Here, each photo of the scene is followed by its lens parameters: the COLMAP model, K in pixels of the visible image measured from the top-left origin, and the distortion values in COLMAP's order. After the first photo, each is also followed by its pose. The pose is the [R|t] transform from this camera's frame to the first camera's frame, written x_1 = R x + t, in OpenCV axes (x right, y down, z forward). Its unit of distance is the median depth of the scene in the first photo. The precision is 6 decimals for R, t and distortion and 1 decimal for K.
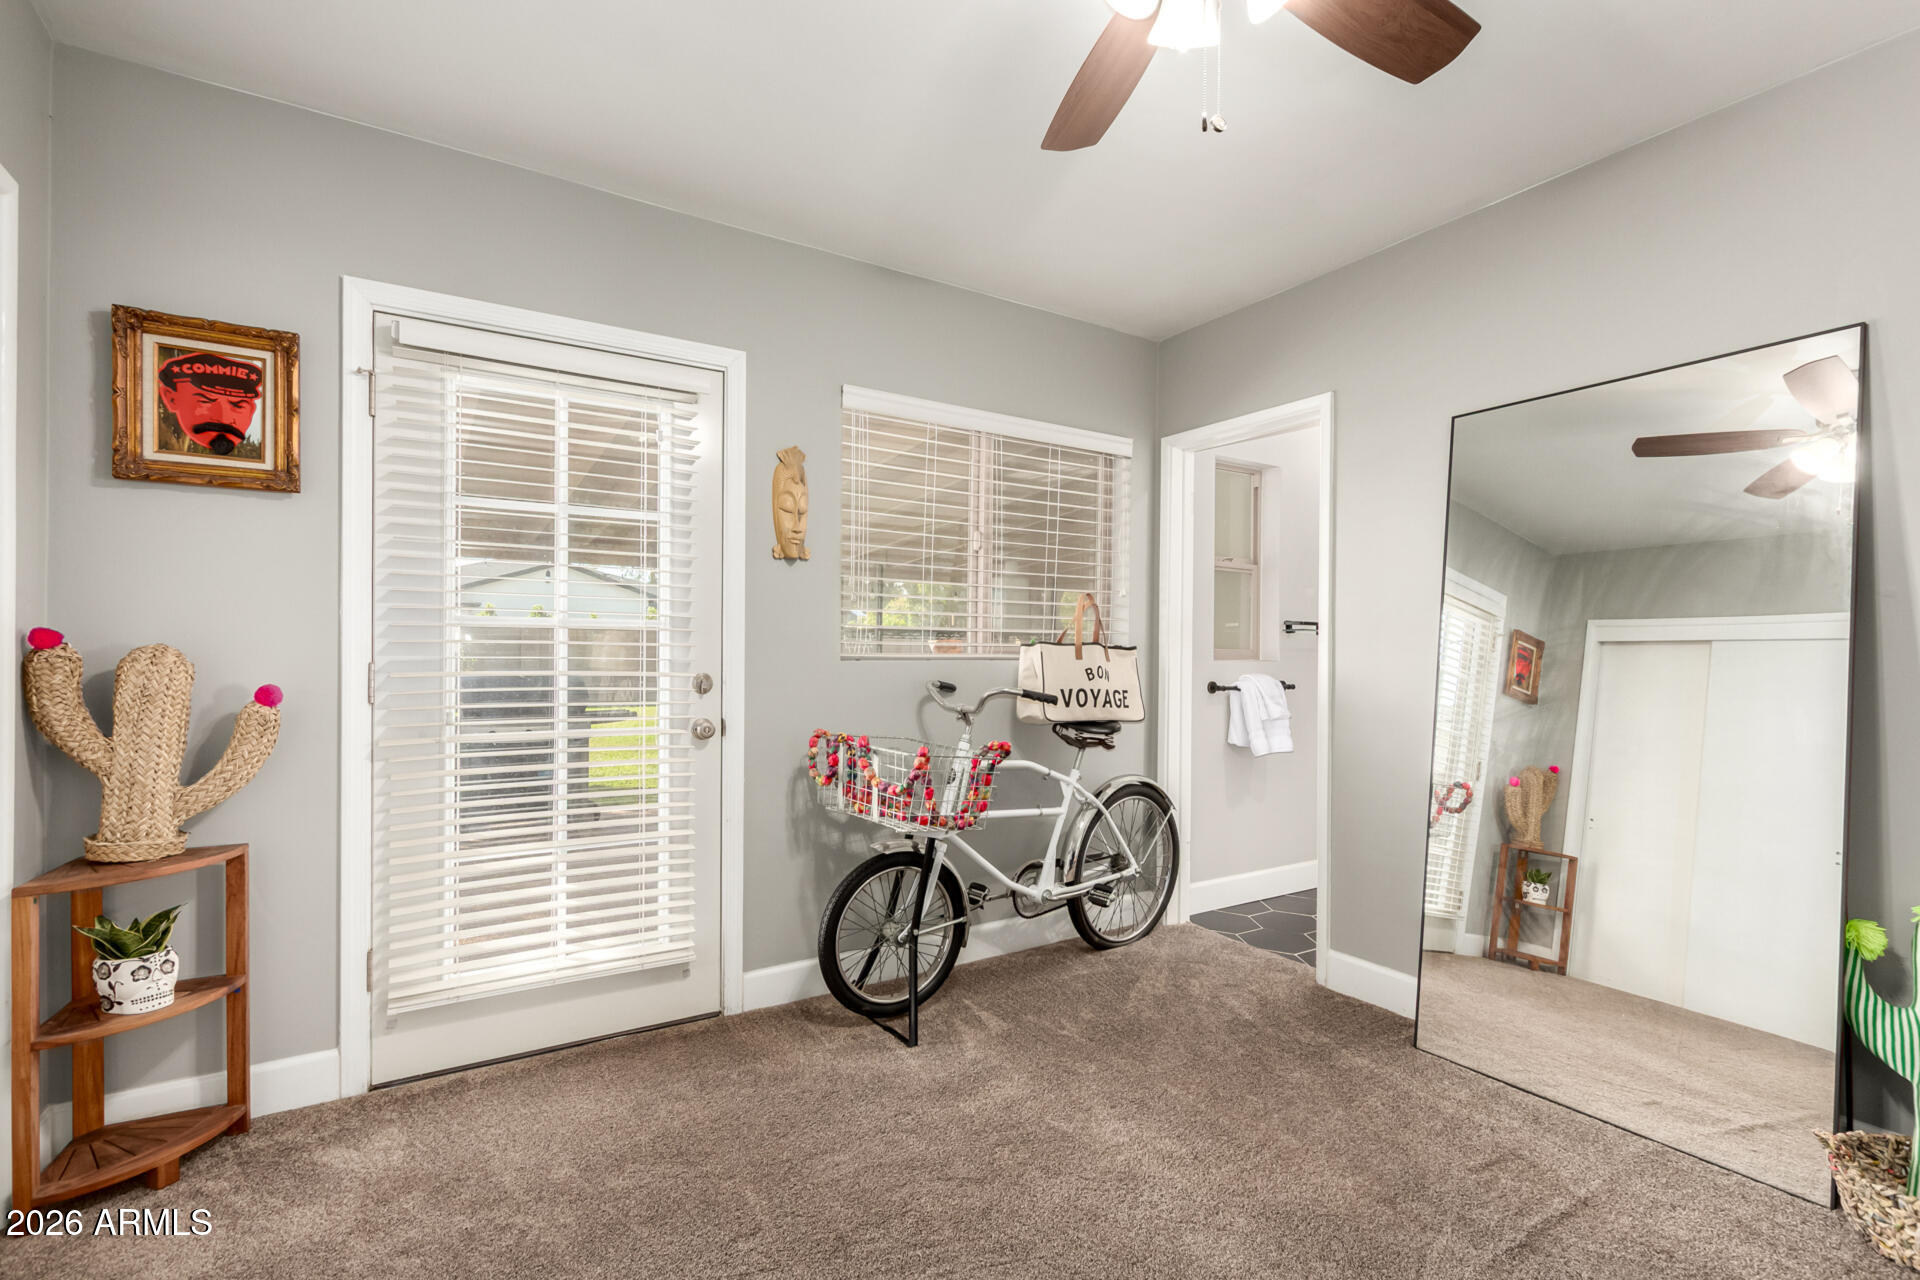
lens RADIAL K [[880.2, 0, 959.7], [0, 880.2, 653.2], [0, 0, 1]] dist [0.008093, -0.001237]
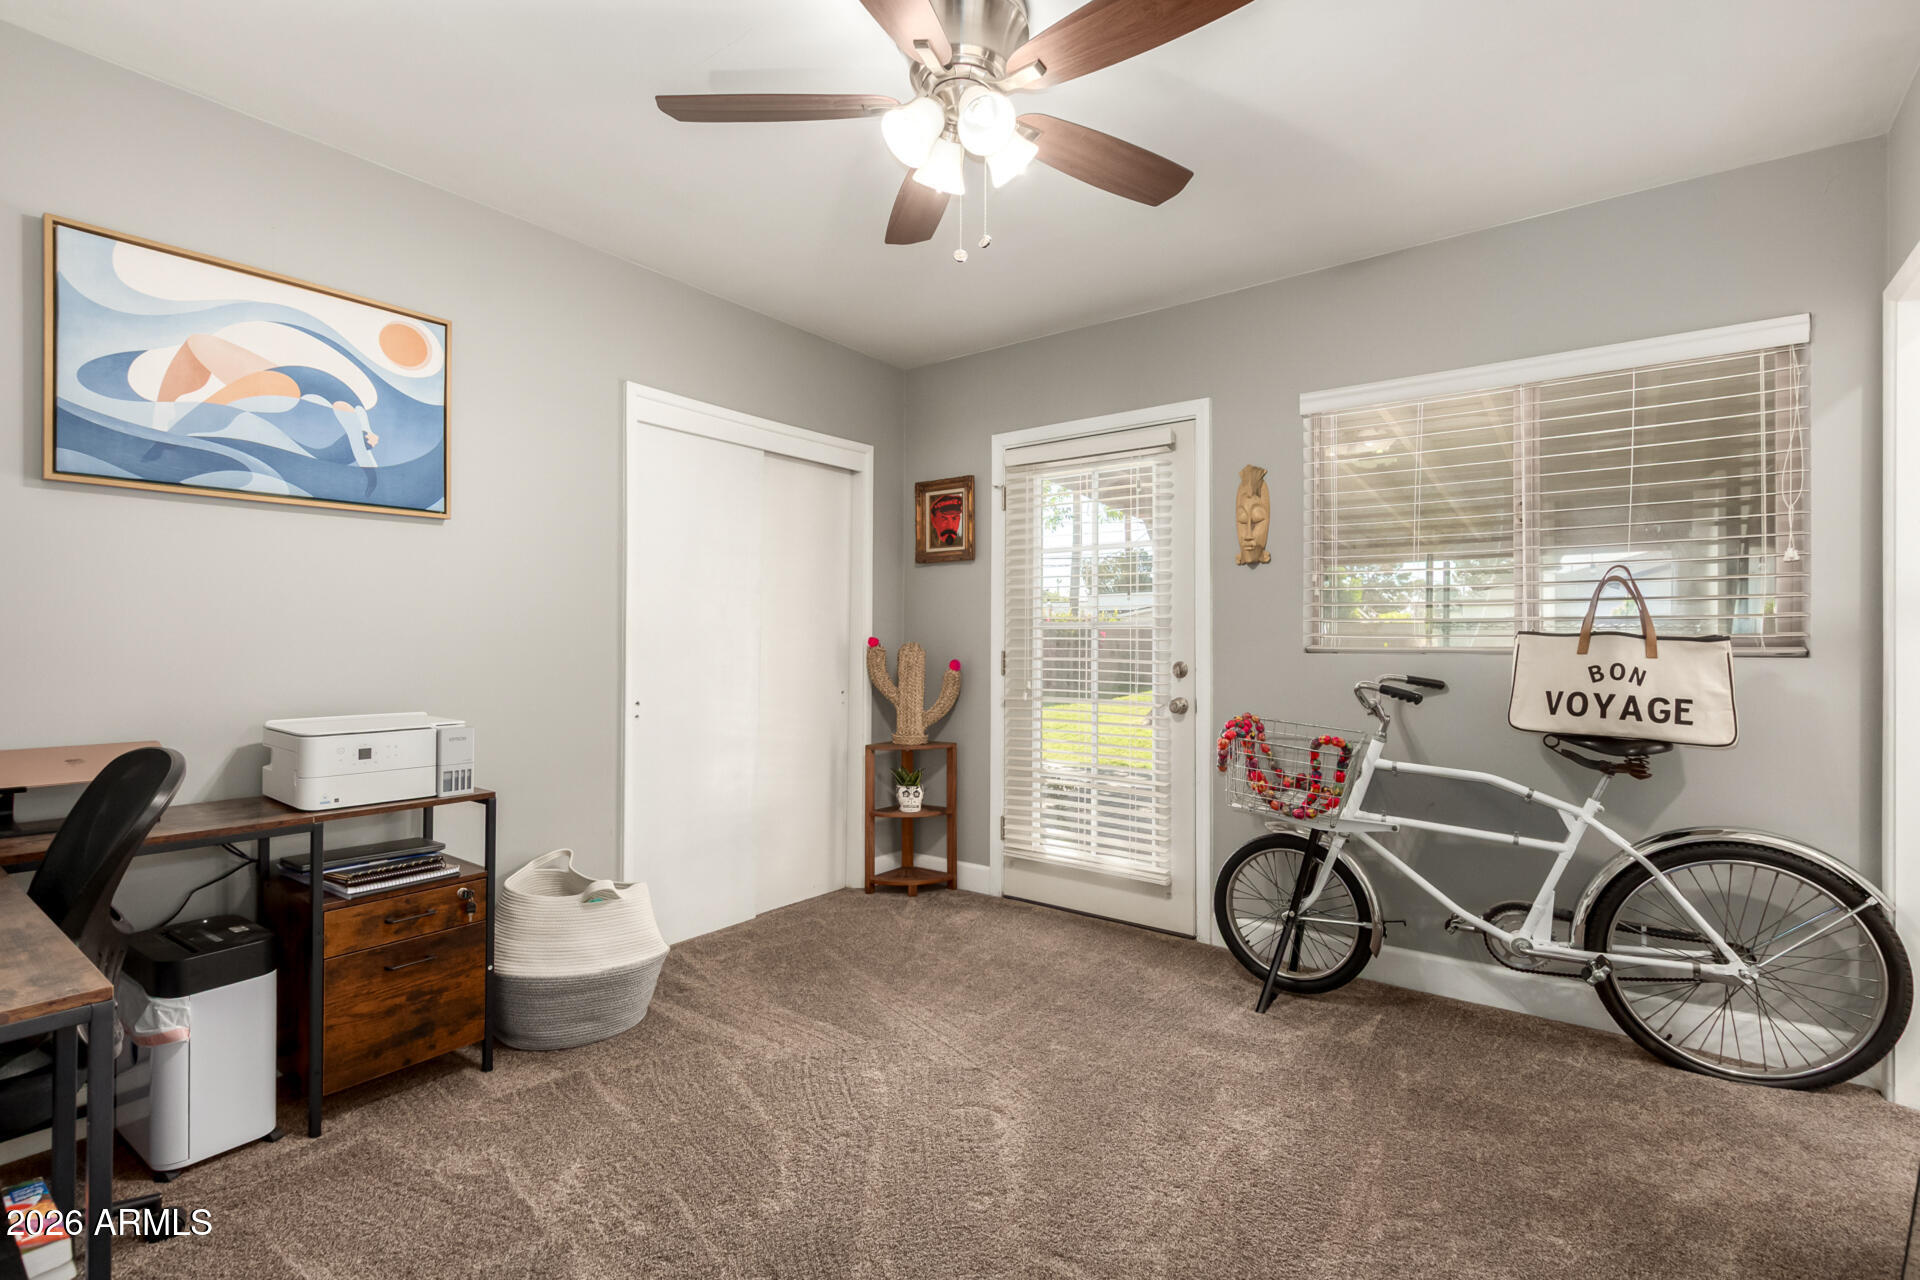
lens RADIAL K [[880.2, 0, 968.0], [0, 880.2, 637.4], [0, 0, 1]] dist [0.008093, -0.001237]
pose [[0.348224, -0.011608, -0.937339, 0.792980], [-0.006333, 0.999871, -0.014735, 0.008546], [0.937390, 0.011067, 0.348106, 0.275563]]
